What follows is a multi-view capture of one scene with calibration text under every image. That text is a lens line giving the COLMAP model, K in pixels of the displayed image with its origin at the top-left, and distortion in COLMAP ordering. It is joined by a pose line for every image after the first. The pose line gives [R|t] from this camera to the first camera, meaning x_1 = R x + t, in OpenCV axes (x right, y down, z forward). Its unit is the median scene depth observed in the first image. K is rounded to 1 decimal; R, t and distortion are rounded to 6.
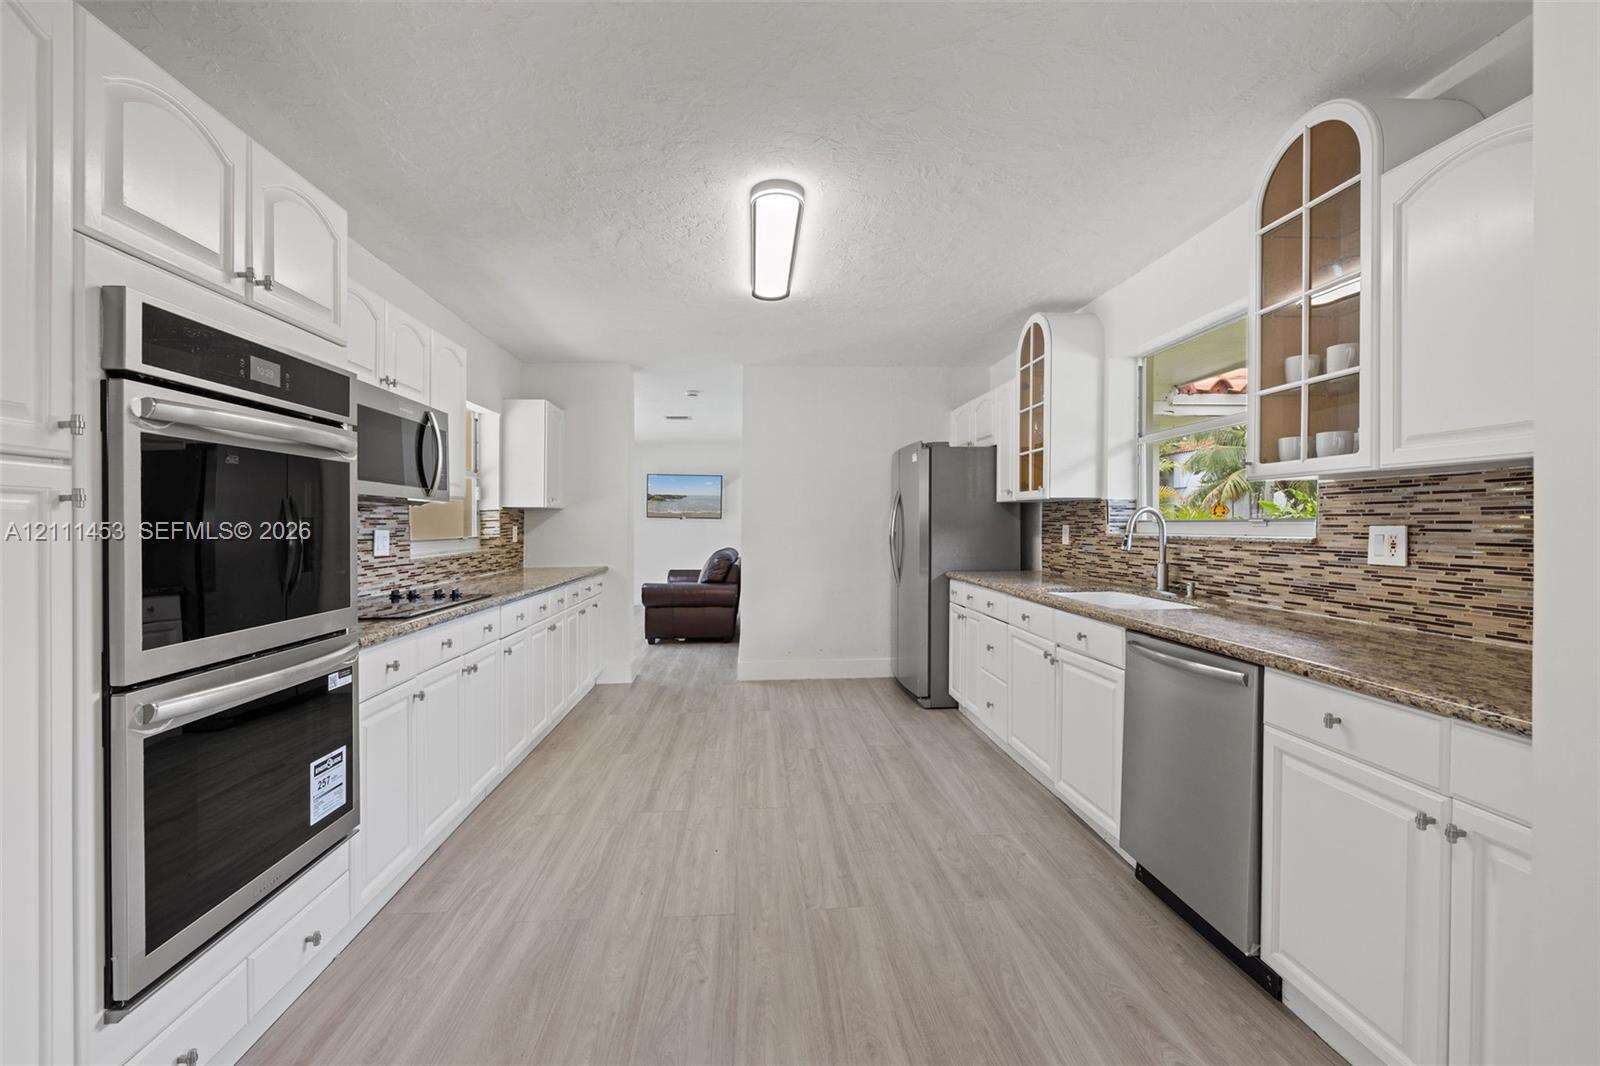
lens RADIAL K [[671.5, 0, 792.6], [0, 671.5, 525.9], [0, 0, 1]] dist [-0.000918, -0.000073]
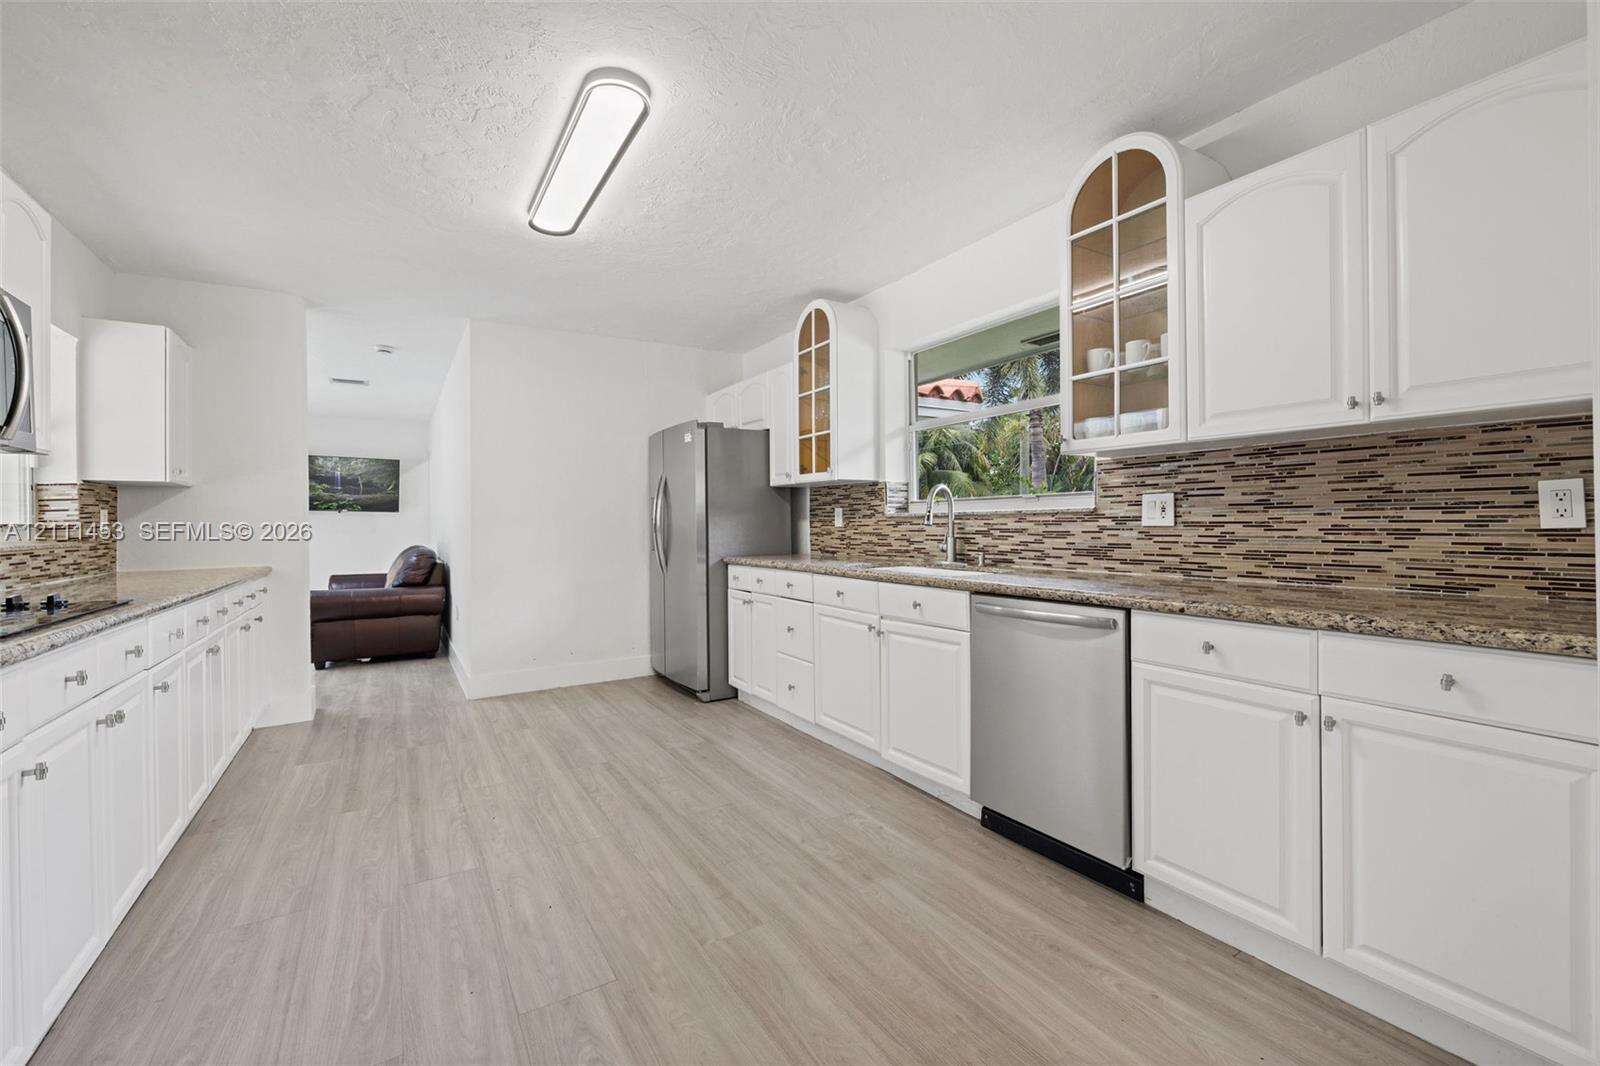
lens RADIAL K [[671.5, 0, 792.6], [0, 671.5, 525.9], [0, 0, 1]] dist [-0.000918, -0.000073]
pose [[0.887673, -0.005923, 0.460437, -0.175589], [0.007644, 0.999969, -0.001873, 0.036005], [-0.460412, 0.005182, 0.887690, 0.141042]]
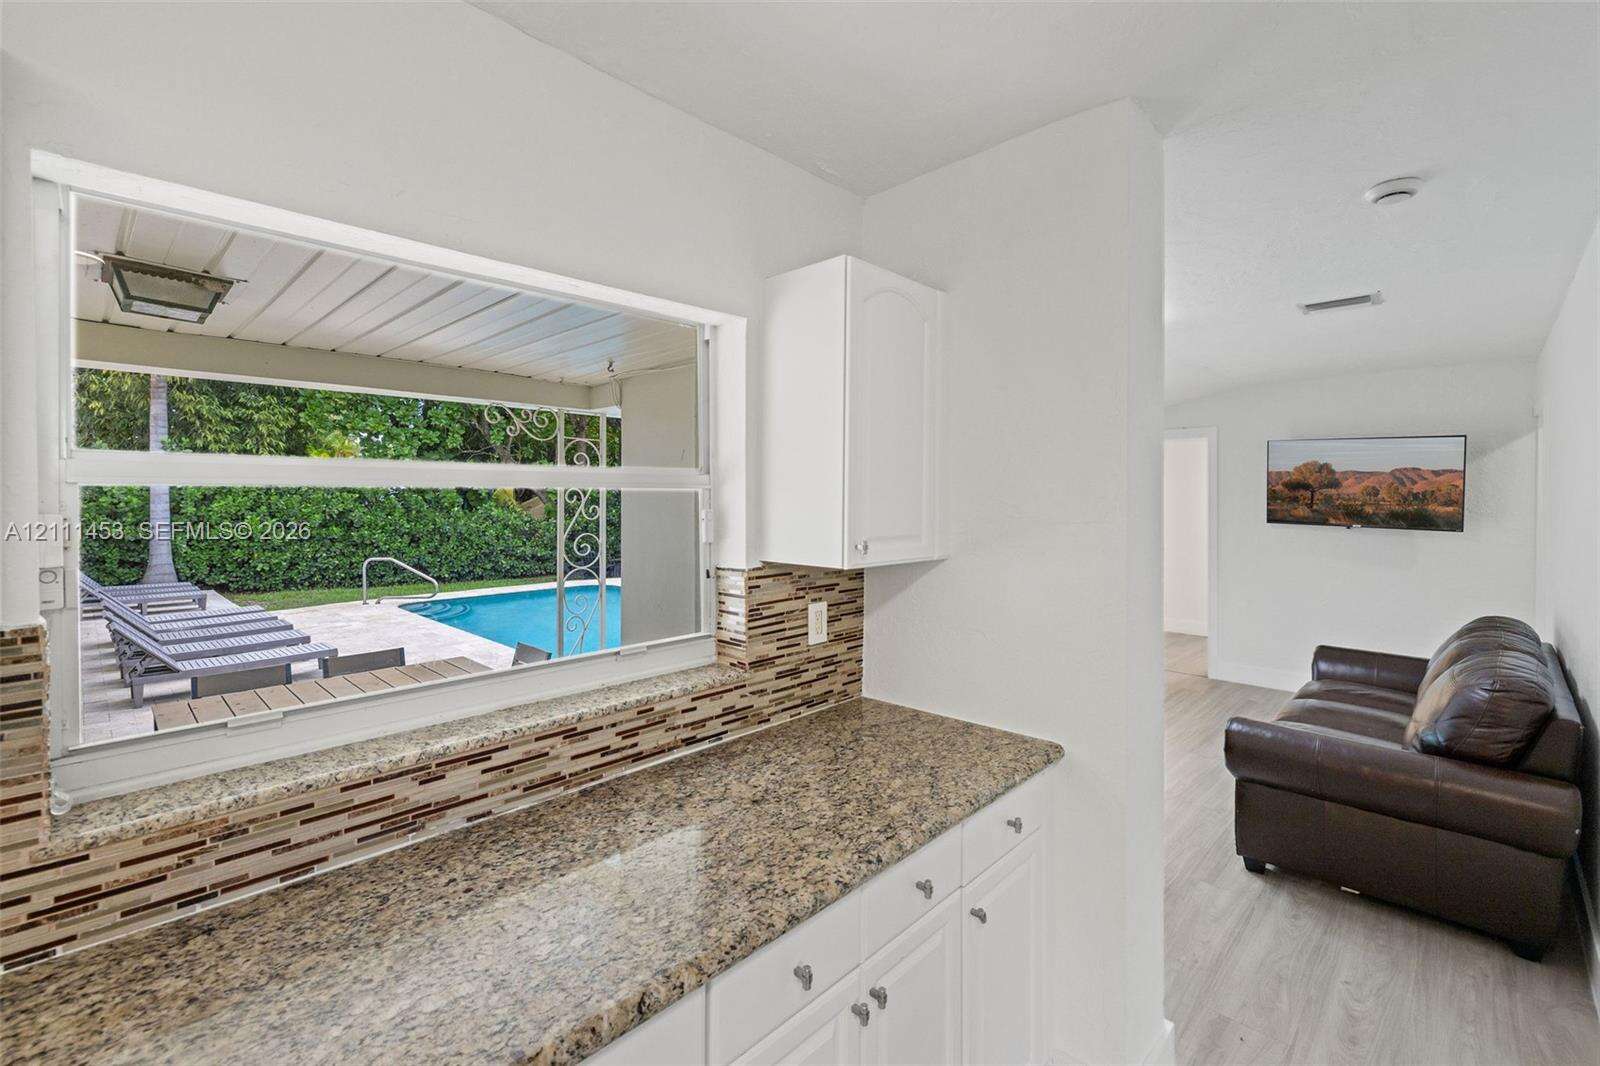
lens RADIAL K [[688.2, 0, 797.2], [0, 688.2, 497.6], [0, 0, 1]] dist [0.000153, 0.000054]
pose [[0.666794, 0.000841, -0.745242, -0.187342], [-0.002733, 0.999995, -0.001317, -0.095565], [0.745237, 0.002915, 0.666793, 1.129848]]
